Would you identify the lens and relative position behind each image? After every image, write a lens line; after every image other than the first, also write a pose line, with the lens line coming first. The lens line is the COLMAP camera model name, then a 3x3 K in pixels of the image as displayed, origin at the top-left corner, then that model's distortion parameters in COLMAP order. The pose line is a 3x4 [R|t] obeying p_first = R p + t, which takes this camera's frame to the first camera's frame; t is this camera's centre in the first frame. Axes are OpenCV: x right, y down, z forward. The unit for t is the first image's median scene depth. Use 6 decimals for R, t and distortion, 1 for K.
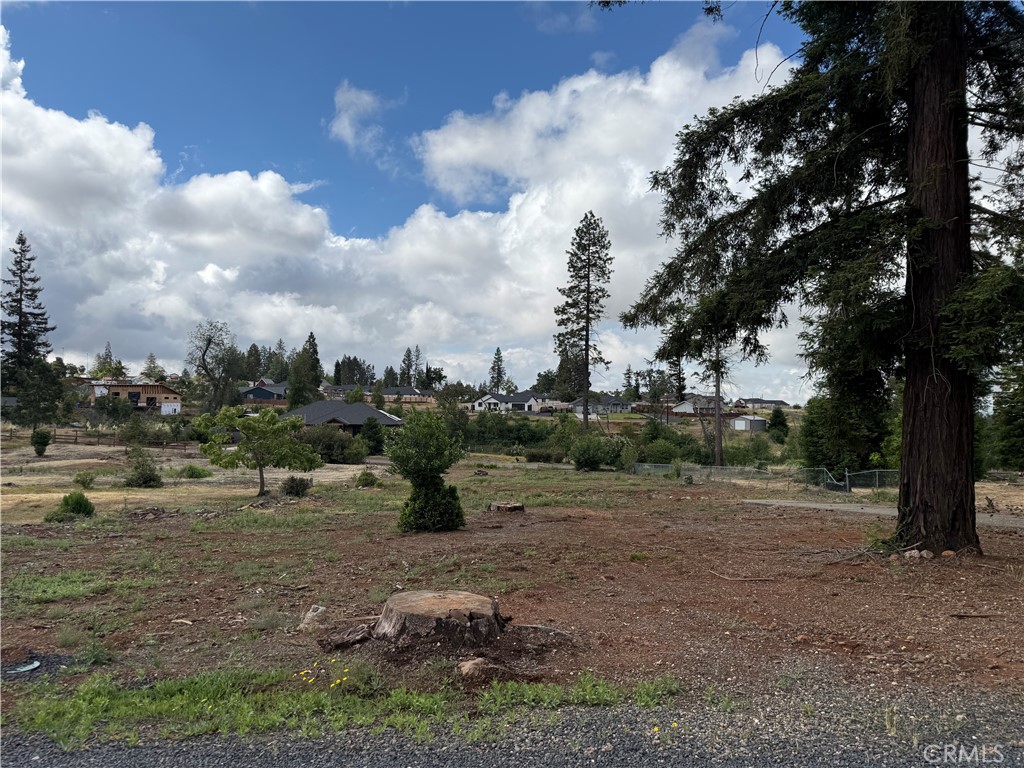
lens RADIAL K [[713.0, 0, 493.0], [0, 713.0, 383.2], [0, 0, 1]] dist [0.067329, -0.011046]
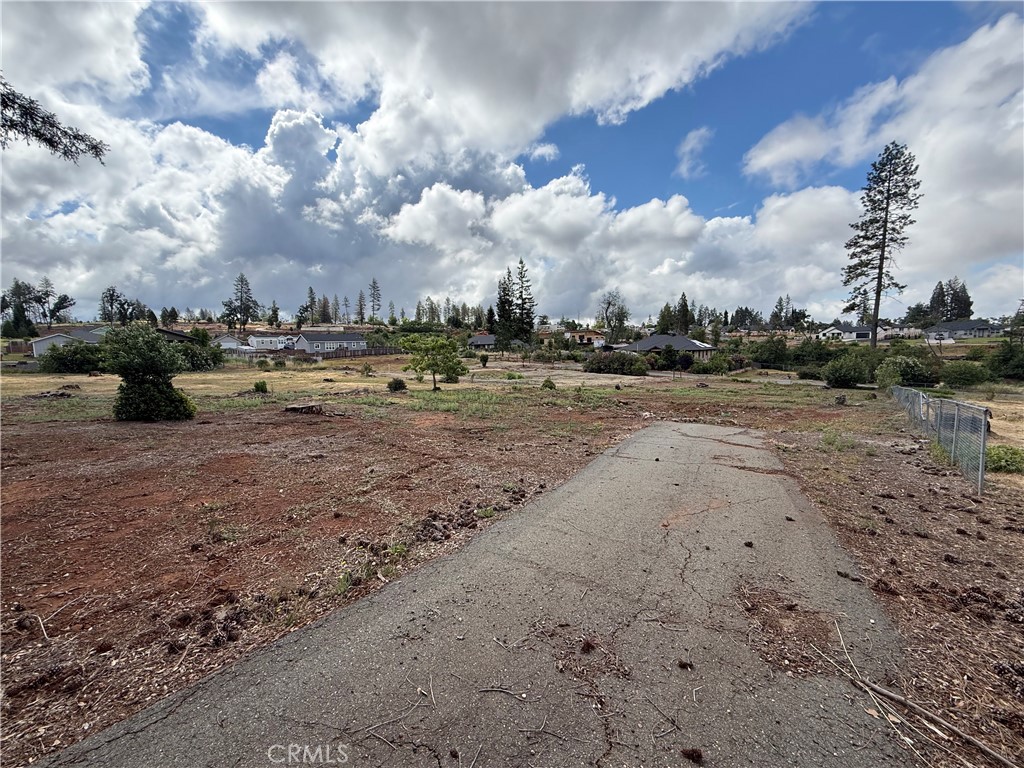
lens RADIAL K [[405.9, 0, 510.7], [0, 405.9, 384.8], [0, 0, 1]] dist [0.001426, 0.000837]
pose [[0.738707, 0.041627, -0.672740, 0.103404], [0.049068, 0.992122, 0.115269, 0.011657], [0.672239, -0.118160, 0.730844, 0.113951]]
